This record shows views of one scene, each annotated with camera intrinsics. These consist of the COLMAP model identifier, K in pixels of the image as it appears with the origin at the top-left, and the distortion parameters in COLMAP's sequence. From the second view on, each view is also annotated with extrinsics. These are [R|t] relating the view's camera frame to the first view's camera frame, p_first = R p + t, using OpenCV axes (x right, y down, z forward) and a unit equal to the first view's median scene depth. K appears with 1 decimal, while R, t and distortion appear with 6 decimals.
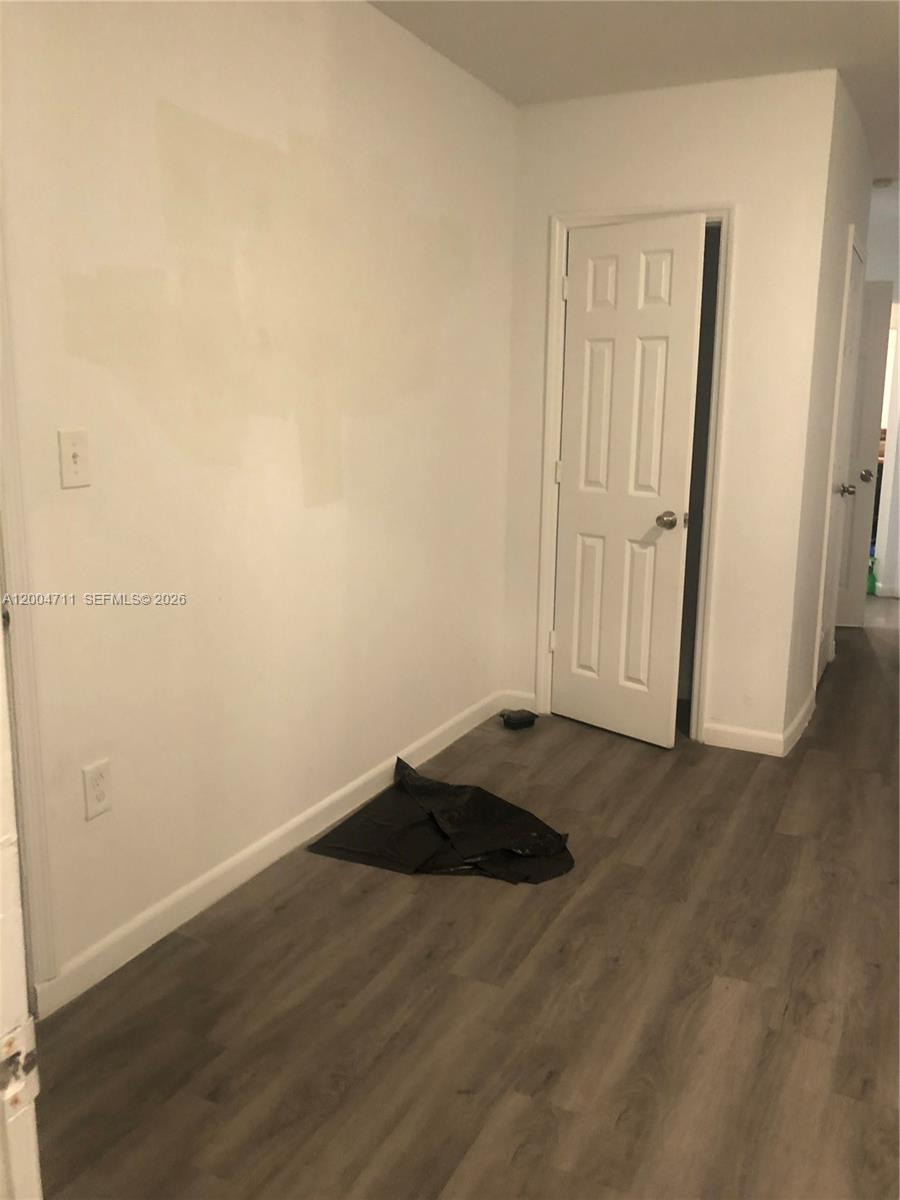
lens RADIAL K [[992.2, 0, 450.0], [0, 992.2, 600.0], [0, 0, 1]] dist [0.002700, 0.004927]
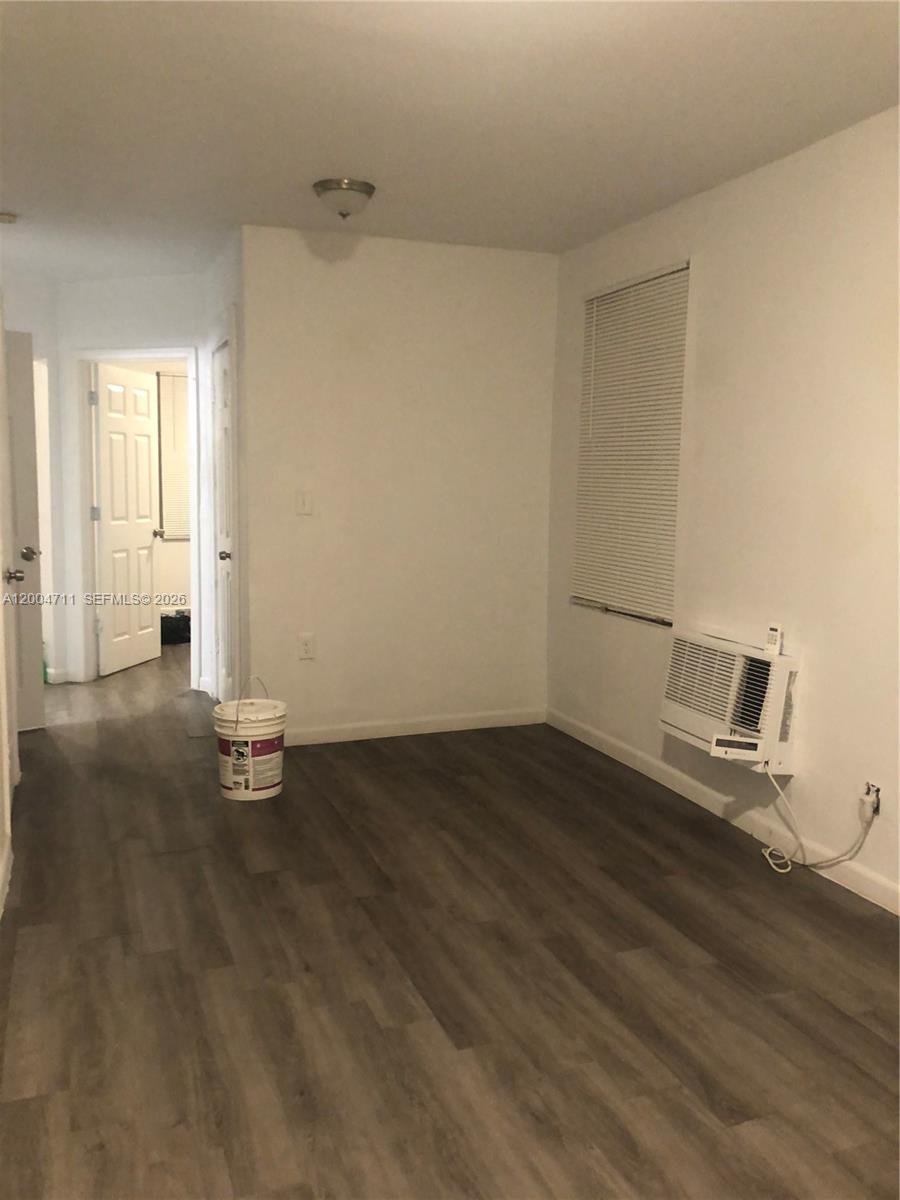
lens RADIAL K [[992.2, 0, 450.0], [0, 992.2, 600.0], [0, 0, 1]] dist [0.002700, 0.004927]
pose [[0.680095, -0.085777, 0.728089, 0.045155], [0.131463, 0.991303, -0.006011, -0.038481], [-0.721241, 0.099805, 0.685456, 0.177479]]
